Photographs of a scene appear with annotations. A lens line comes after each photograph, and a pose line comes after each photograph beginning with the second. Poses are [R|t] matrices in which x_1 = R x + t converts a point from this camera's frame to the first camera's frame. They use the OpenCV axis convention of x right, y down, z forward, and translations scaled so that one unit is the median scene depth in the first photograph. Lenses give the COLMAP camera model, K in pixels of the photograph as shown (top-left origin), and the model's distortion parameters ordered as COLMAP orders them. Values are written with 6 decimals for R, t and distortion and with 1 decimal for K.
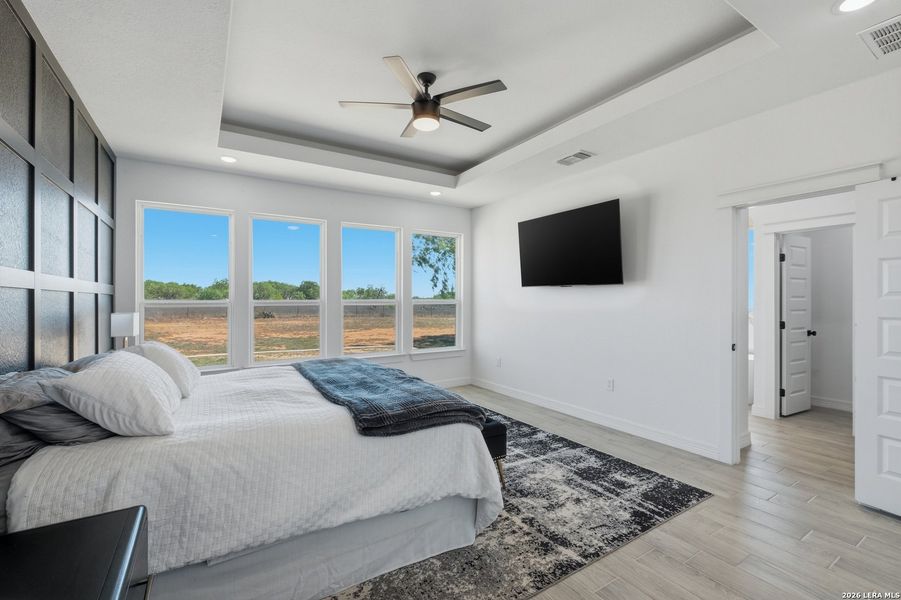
lens RADIAL K [[395.5, 0, 444.0], [0, 395.5, 298.4], [0, 0, 1]] dist [0.001120, -0.001140]
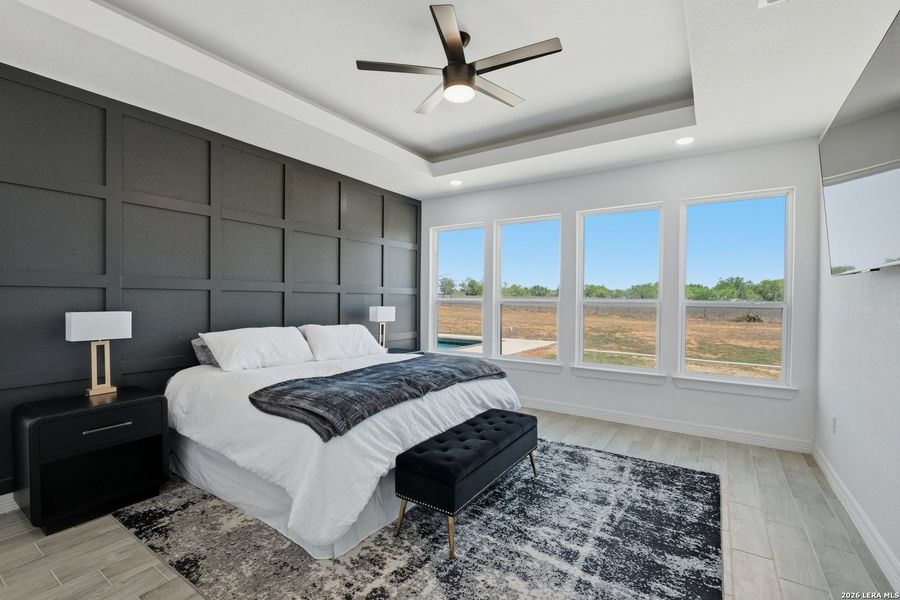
lens RADIAL K [[395.0, 0, 446.0], [0, 395.0, 301.1], [0, 0, 1]] dist [0.001120, -0.001140]
pose [[0.413437, 0.012107, -0.910452, 0.578333], [-0.006156, 0.999926, 0.010502, -0.000542], [0.910512, 0.001263, 0.413481, 0.494723]]
